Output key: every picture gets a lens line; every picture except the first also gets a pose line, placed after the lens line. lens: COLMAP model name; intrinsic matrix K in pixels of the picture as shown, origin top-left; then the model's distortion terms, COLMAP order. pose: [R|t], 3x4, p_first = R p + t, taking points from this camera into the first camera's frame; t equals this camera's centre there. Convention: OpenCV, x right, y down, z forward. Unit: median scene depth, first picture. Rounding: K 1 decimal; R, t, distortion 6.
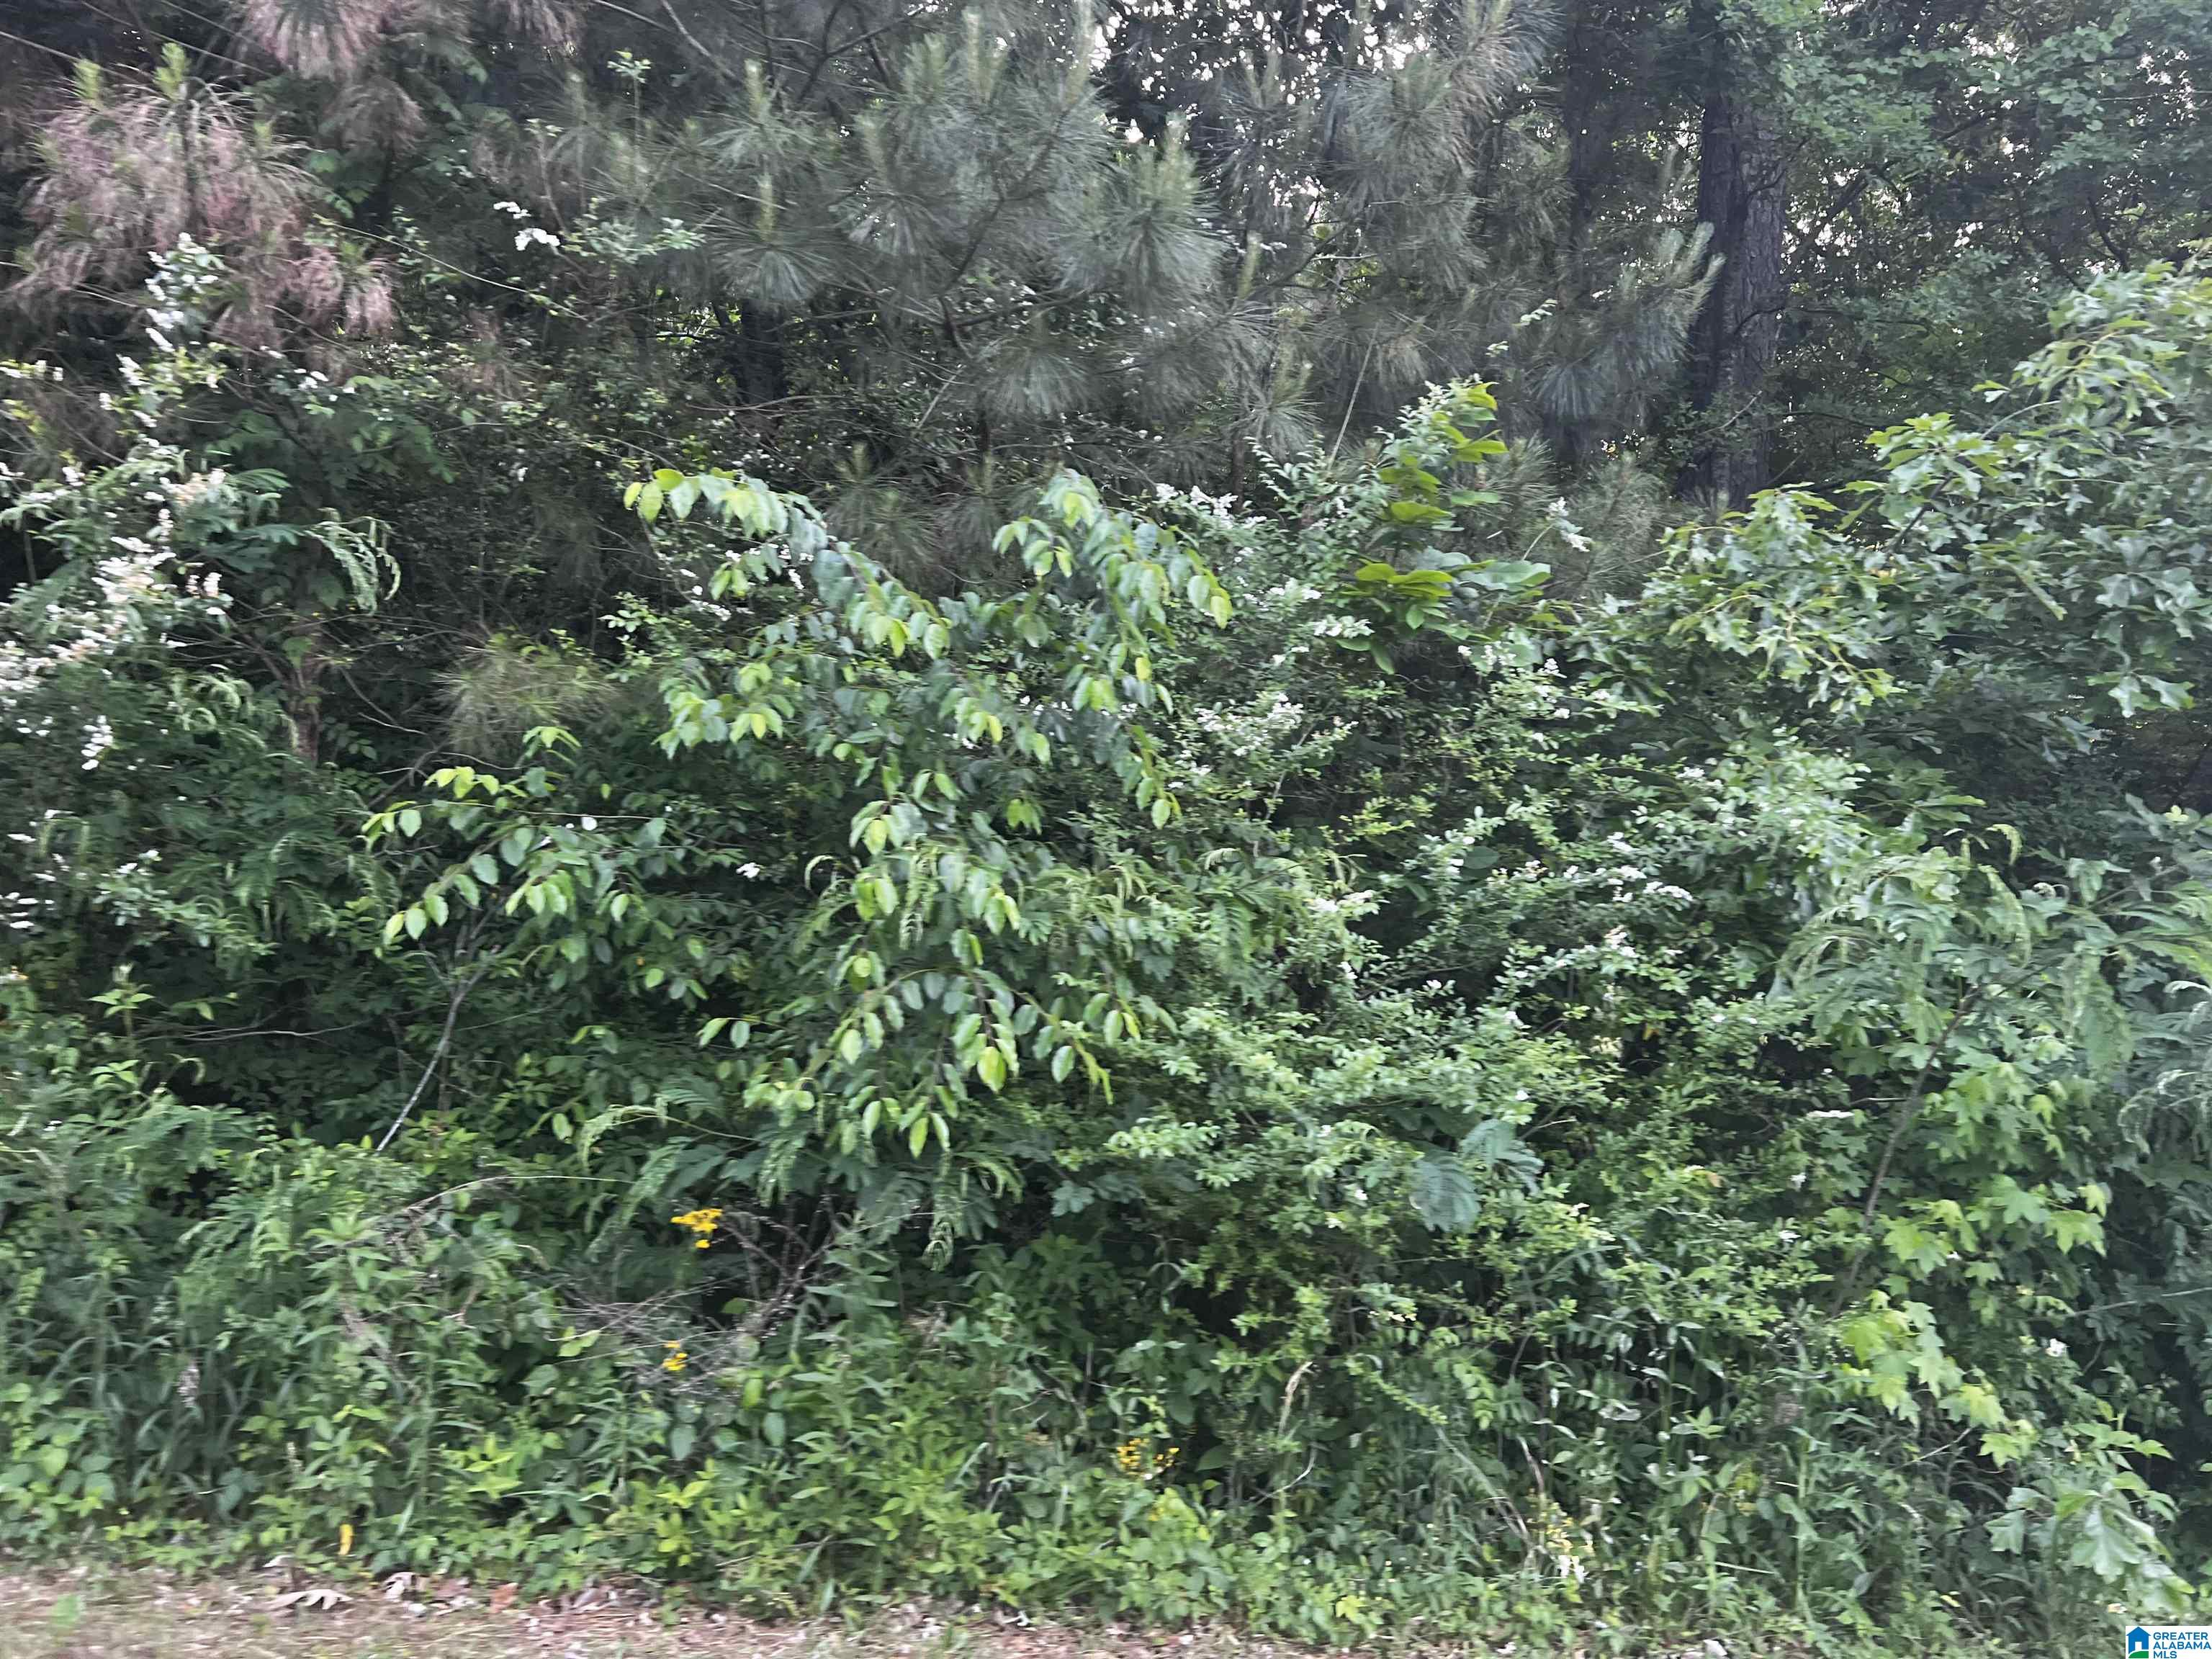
lens RADIAL K [[1685.4, 0, 1106.0], [0, 1685.4, 829.5], [0, 0, 1]] dist [0.059112, -0.130151]
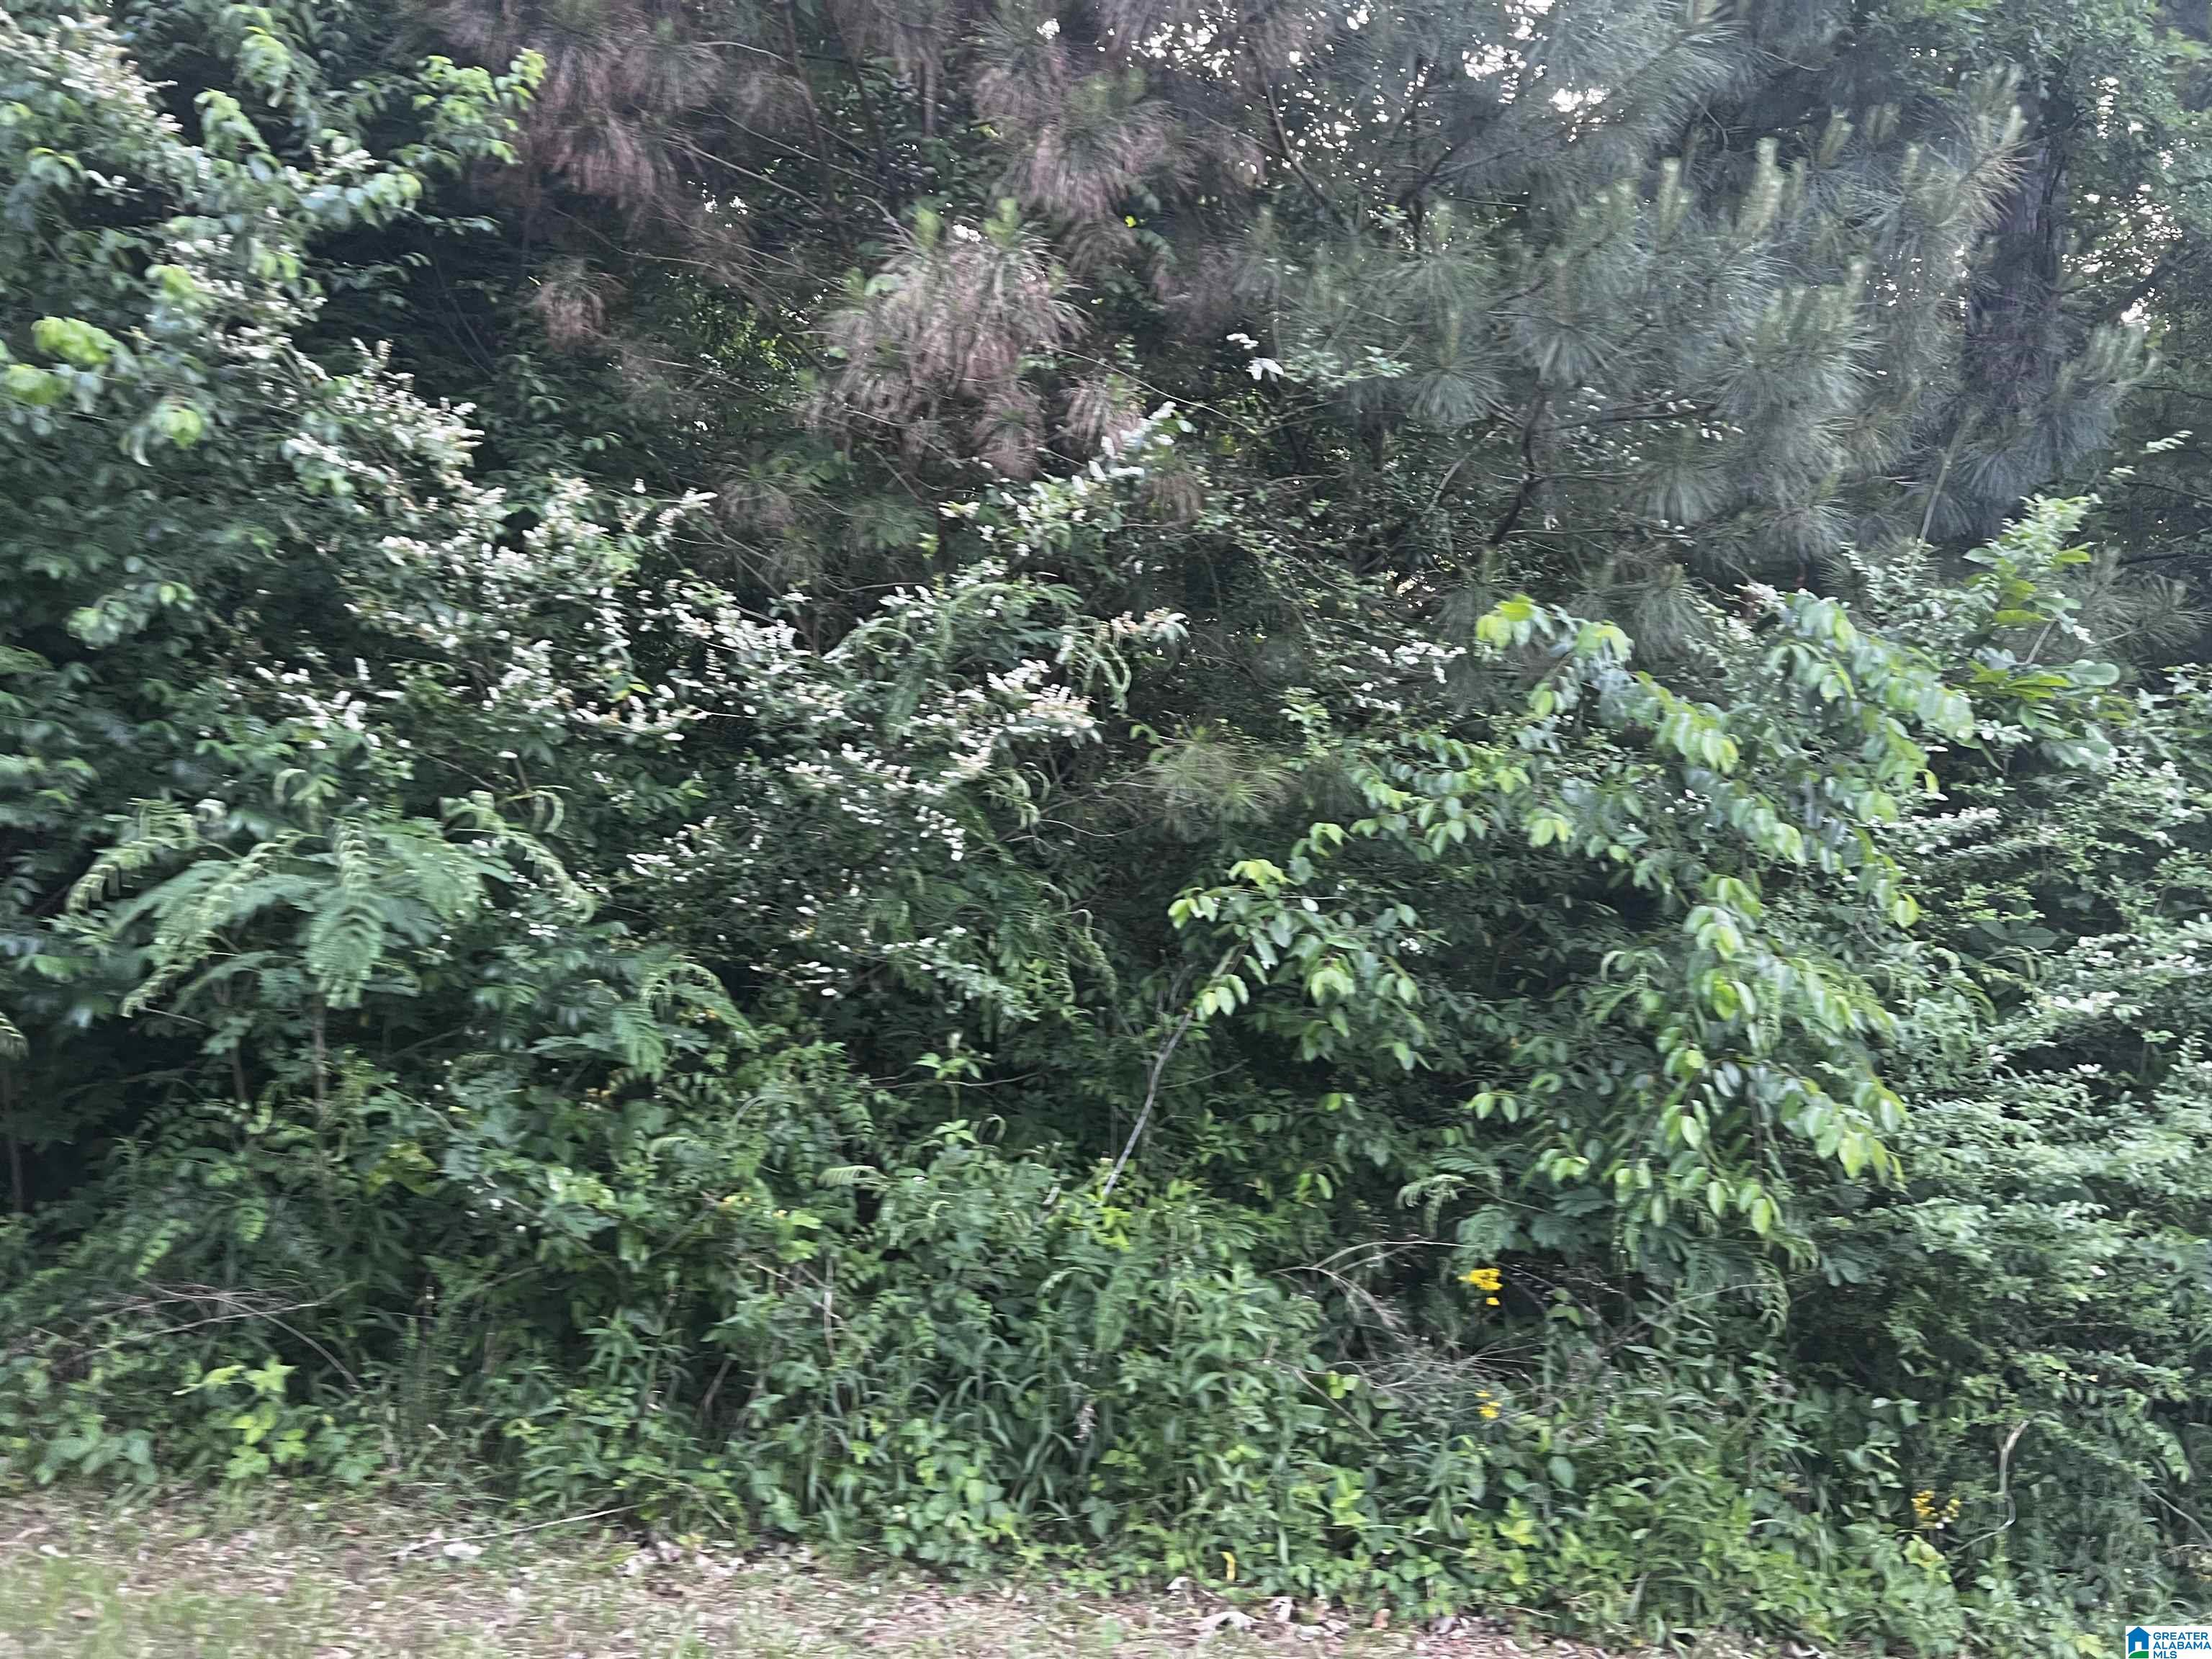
lens RADIAL K [[1685.4, 0, 1106.0], [0, 1685.4, 829.5], [0, 0, 1]] dist [0.059112, -0.130151]
pose [[0.999393, 0.017411, -0.030175, -0.400753], [-0.017653, 0.999814, -0.007772, -0.040817], [0.030034, 0.008300, 0.999514, -0.090164]]
